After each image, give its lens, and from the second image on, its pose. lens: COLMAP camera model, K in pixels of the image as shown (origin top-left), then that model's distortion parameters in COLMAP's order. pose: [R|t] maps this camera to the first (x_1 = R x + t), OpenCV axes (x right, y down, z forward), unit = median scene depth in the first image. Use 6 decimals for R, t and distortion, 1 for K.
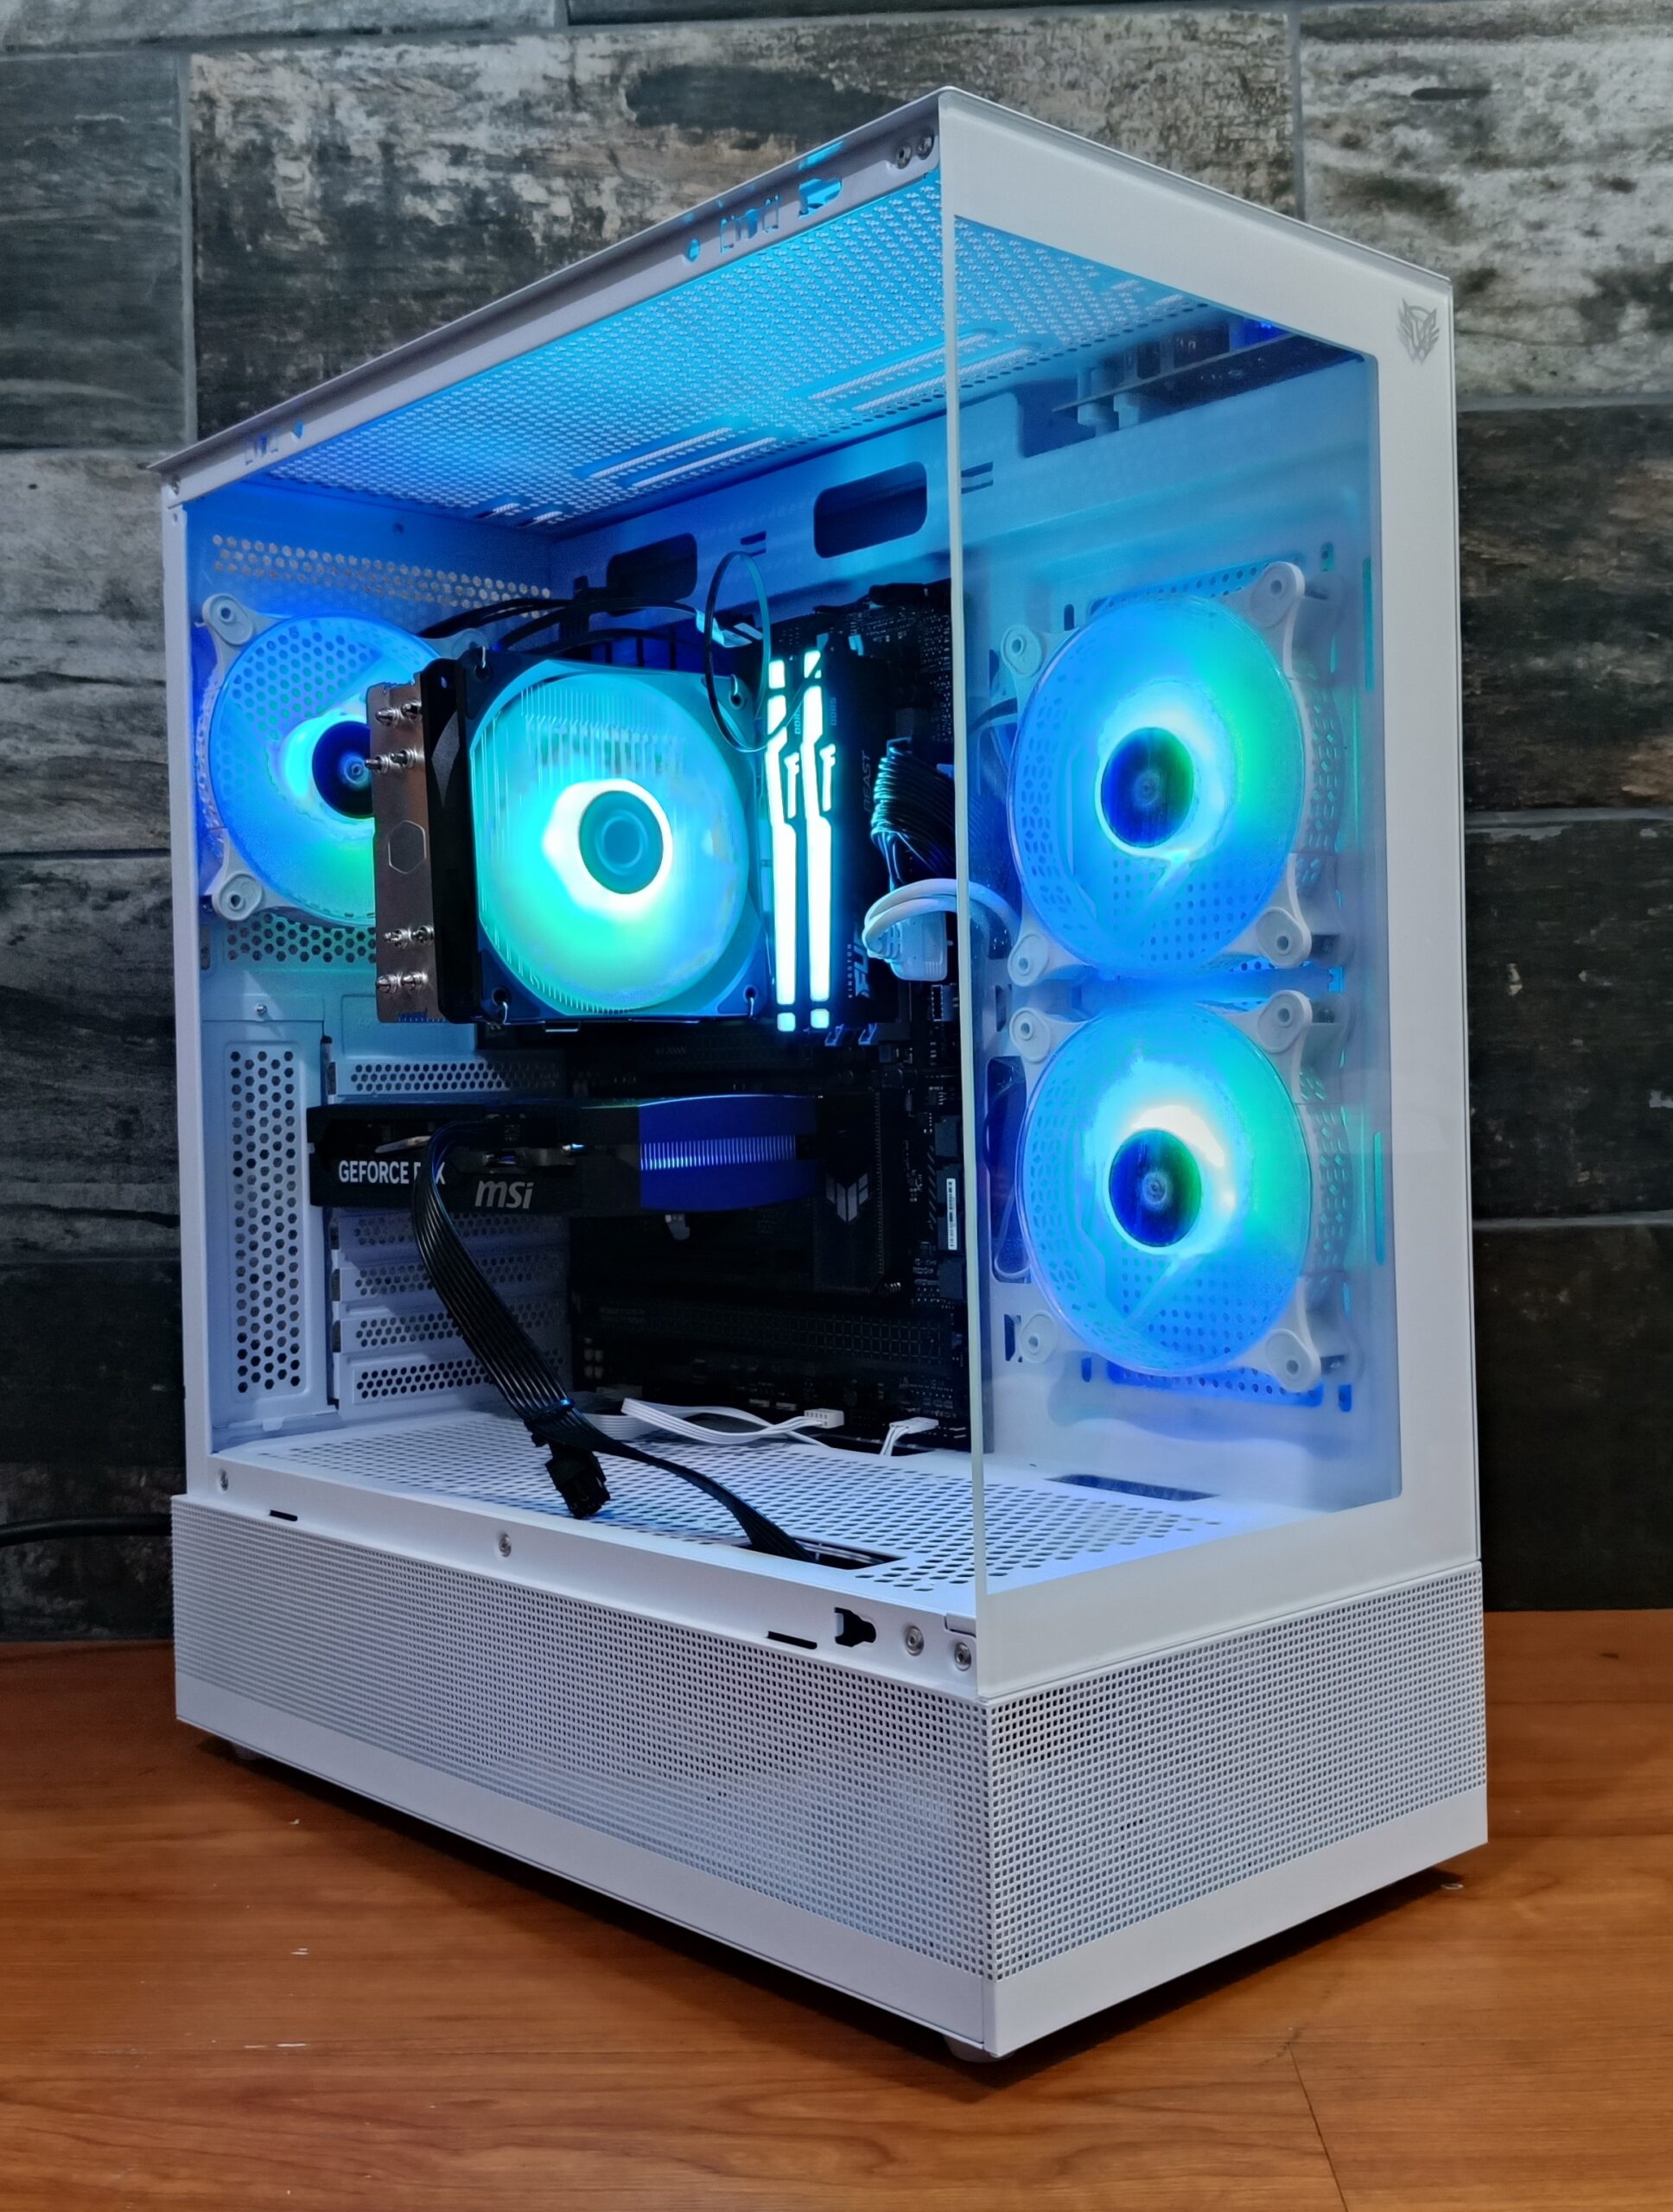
lens RADIAL K [[2337.8, 0, 897.5], [0, 2337.8, 1079.9], [0, 0, 1]] dist [0.031578, -0.110781]
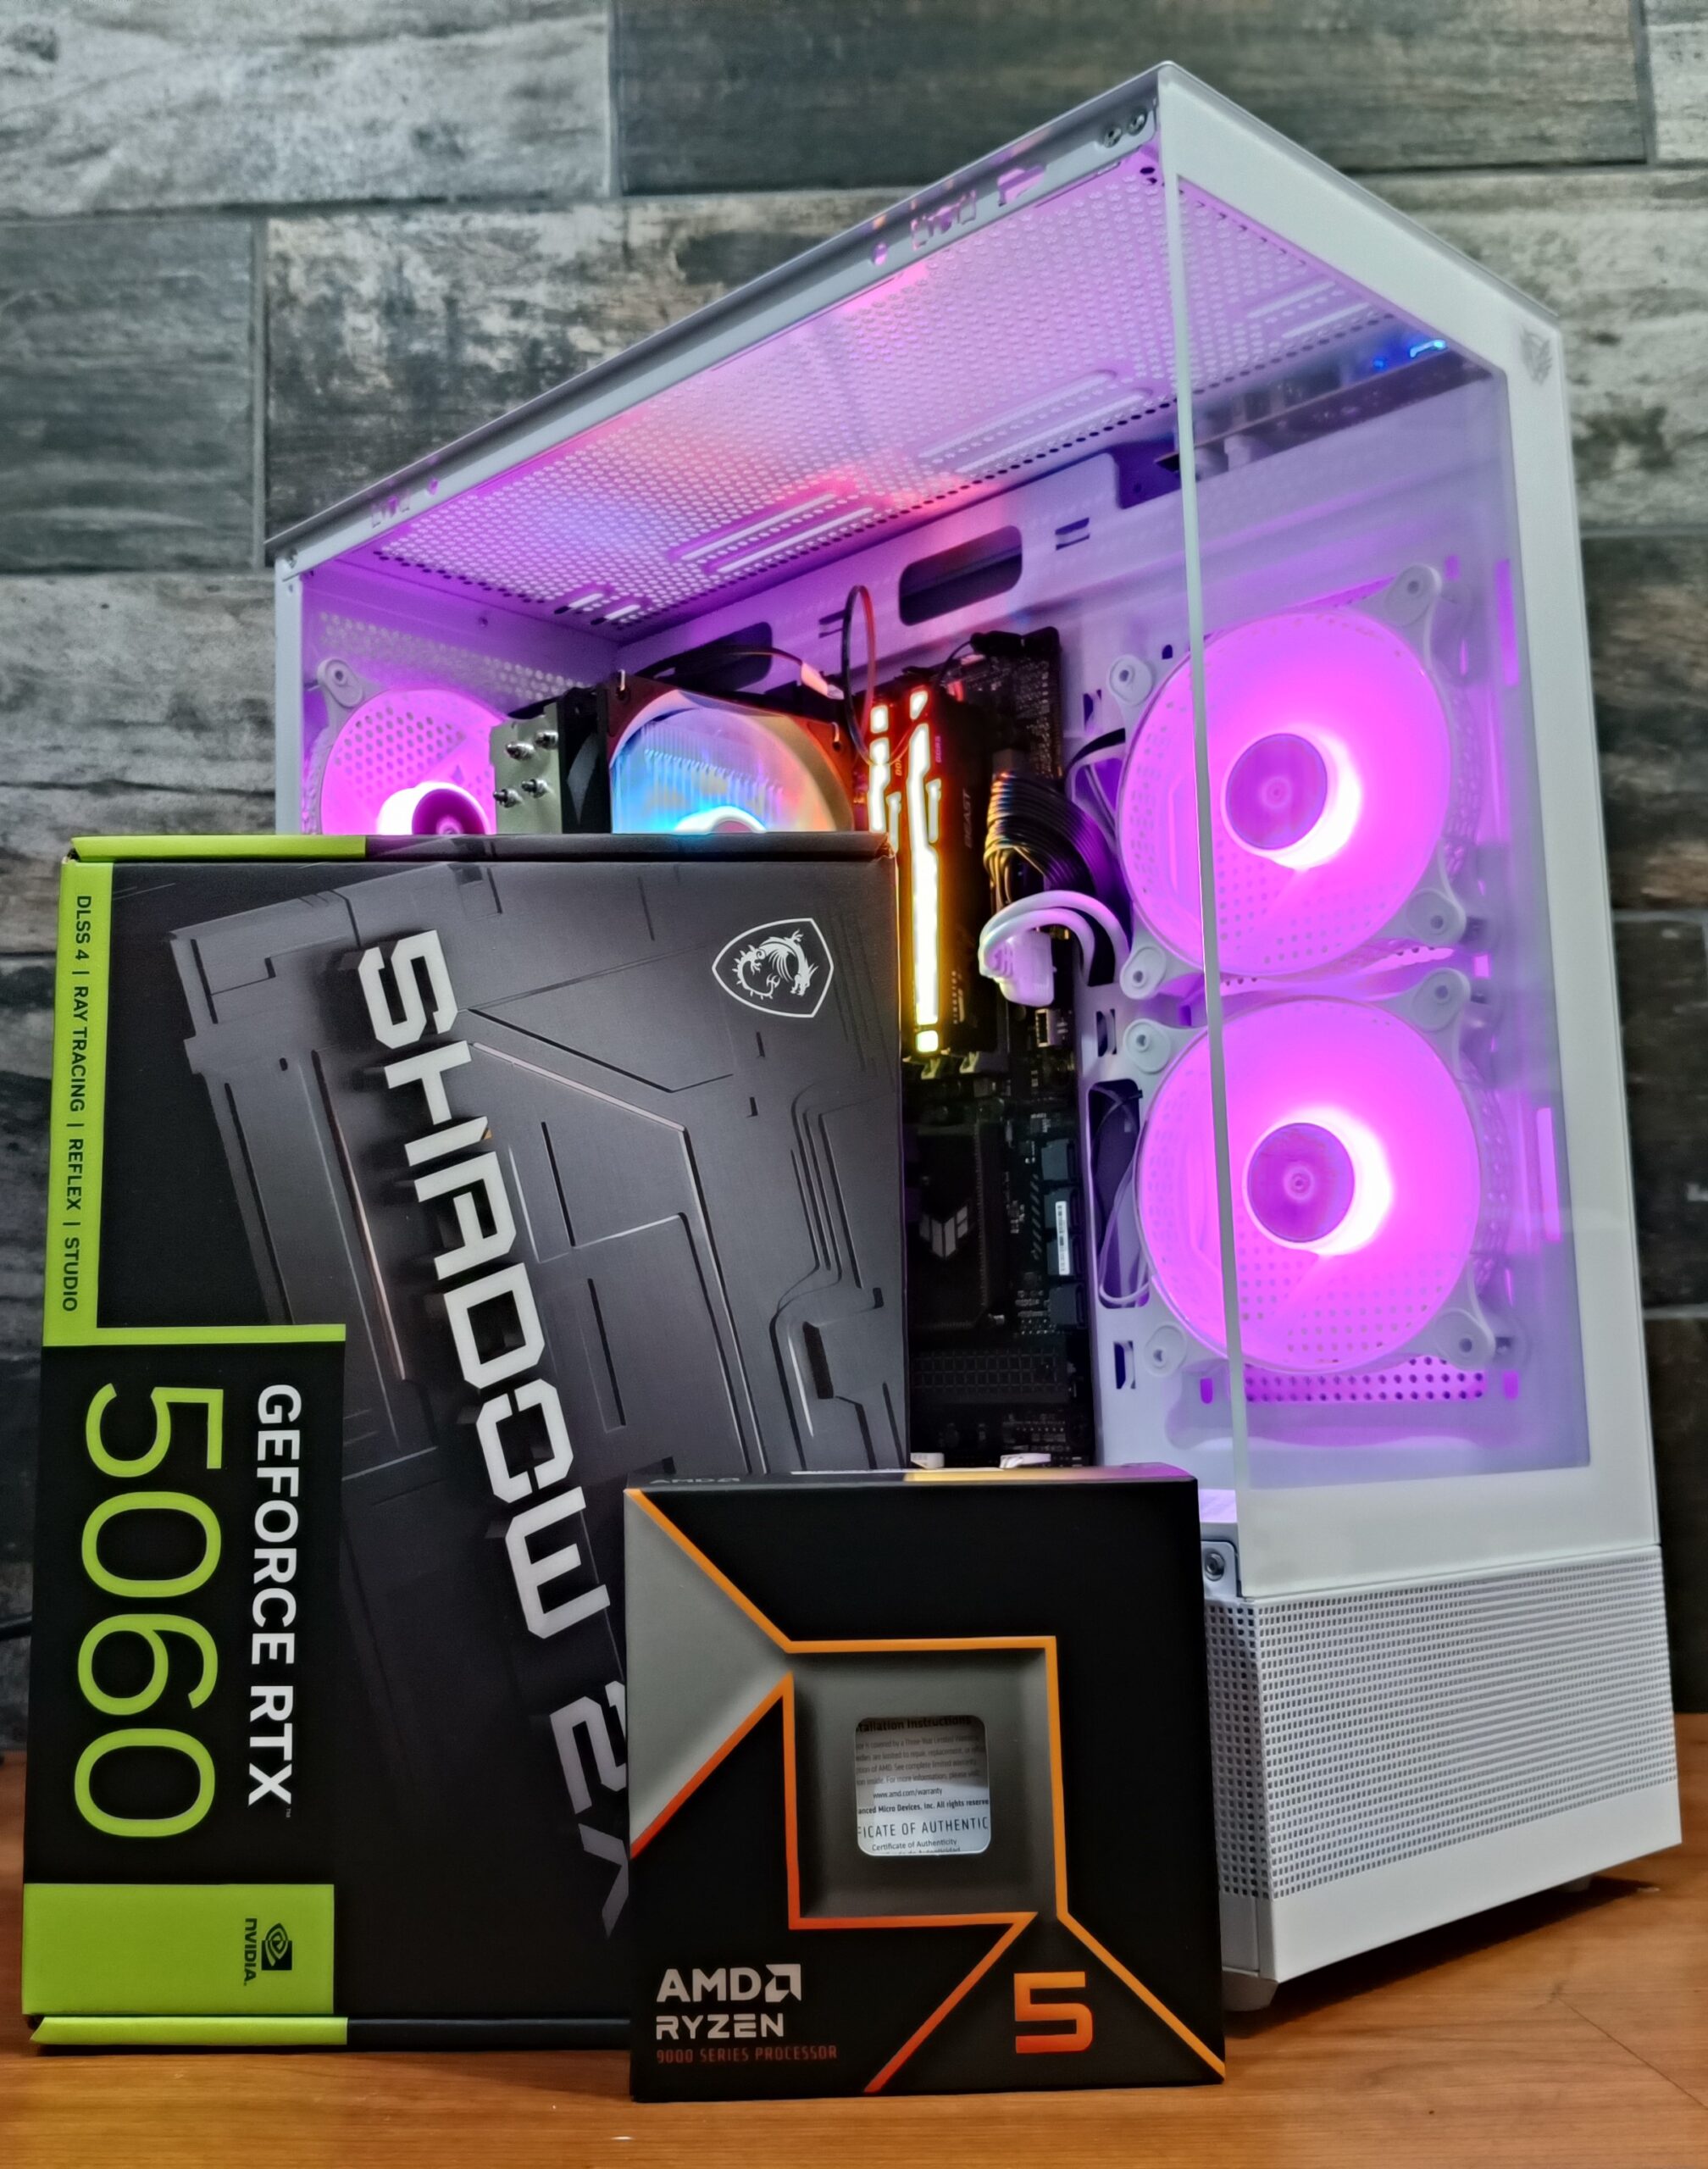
lens RADIAL K [[2285.8, 0, 715.4], [0, 2285.8, 1067.6], [0, 0, 1]] dist [0.050404, -0.147756]
pose [[0.999982, 0.002851, 0.005295, -0.102141], [-0.002044, 0.989183, -0.146669, 0.100742], [-0.005656, 0.146656, 0.989171, 0.015069]]
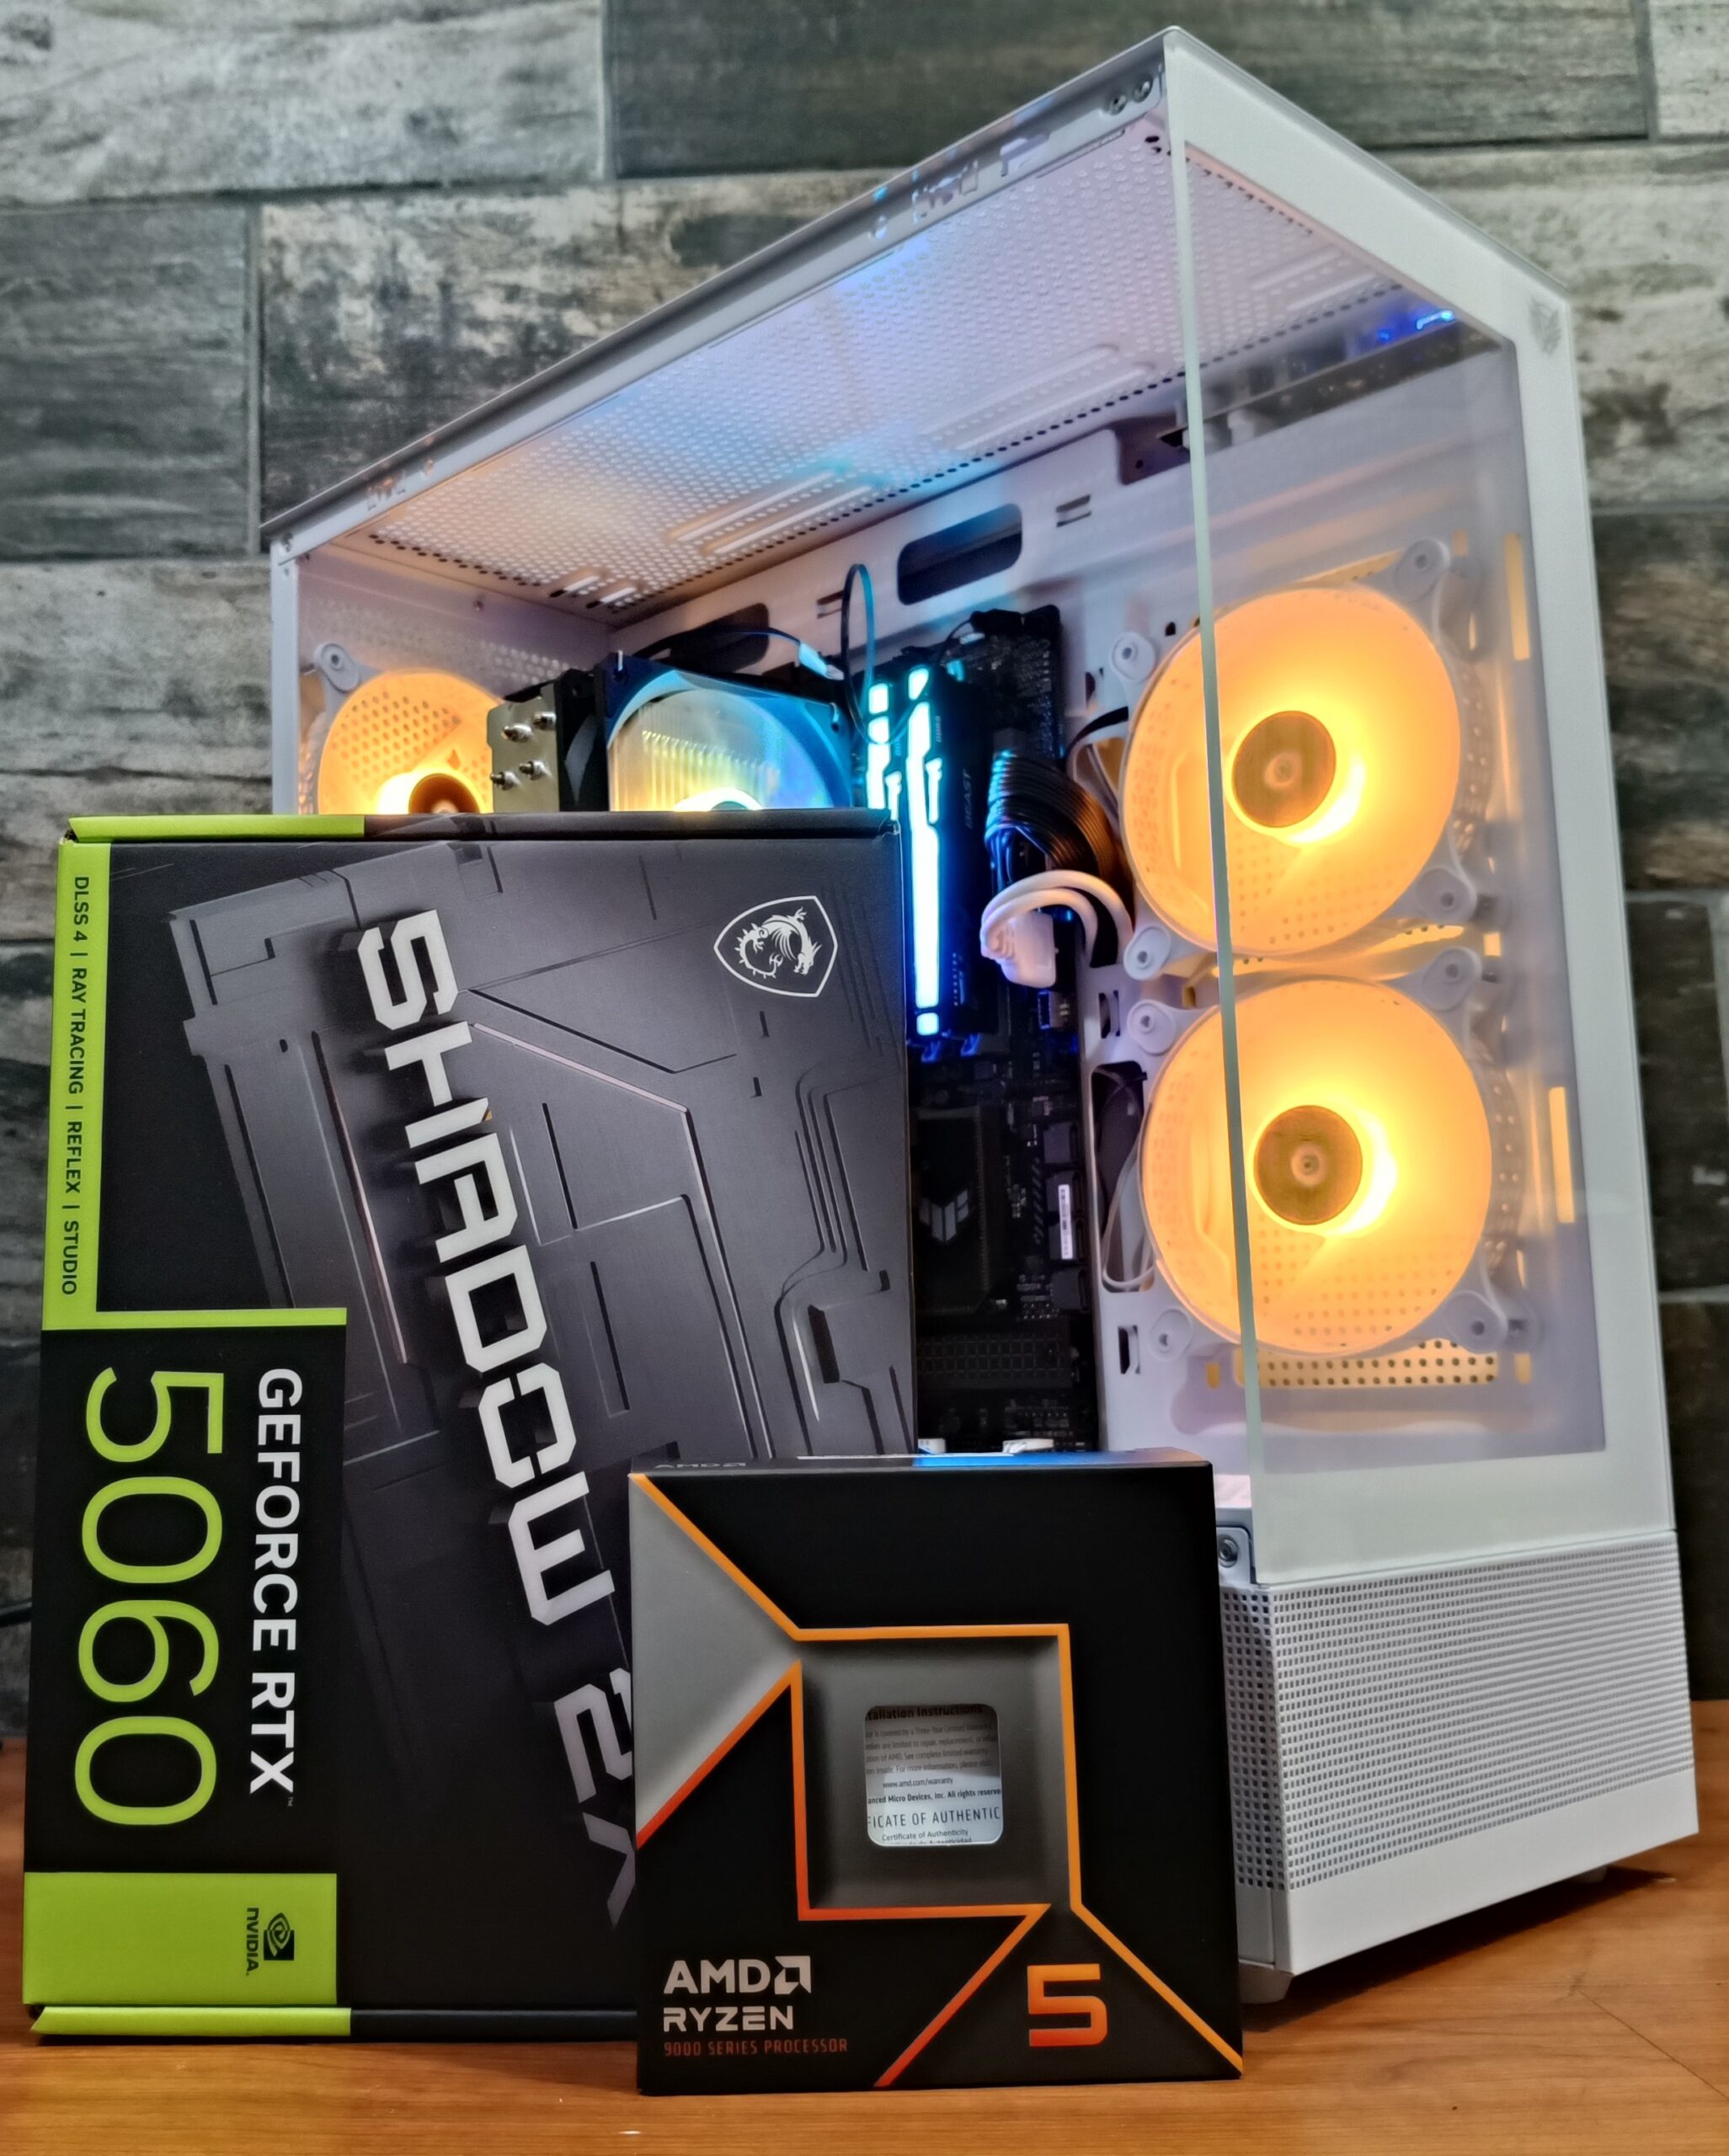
lens RADIAL K [[2271.7, 0, 672.9], [0, 2271.7, 1059.7], [0, 0, 1]] dist [0.040952, -0.126315]
pose [[0.999958, -0.000052, -0.009121, -0.105107], [-0.001277, 0.989336, -0.145642, 0.101499], [0.009032, 0.145648, 0.989295, 0.025282]]
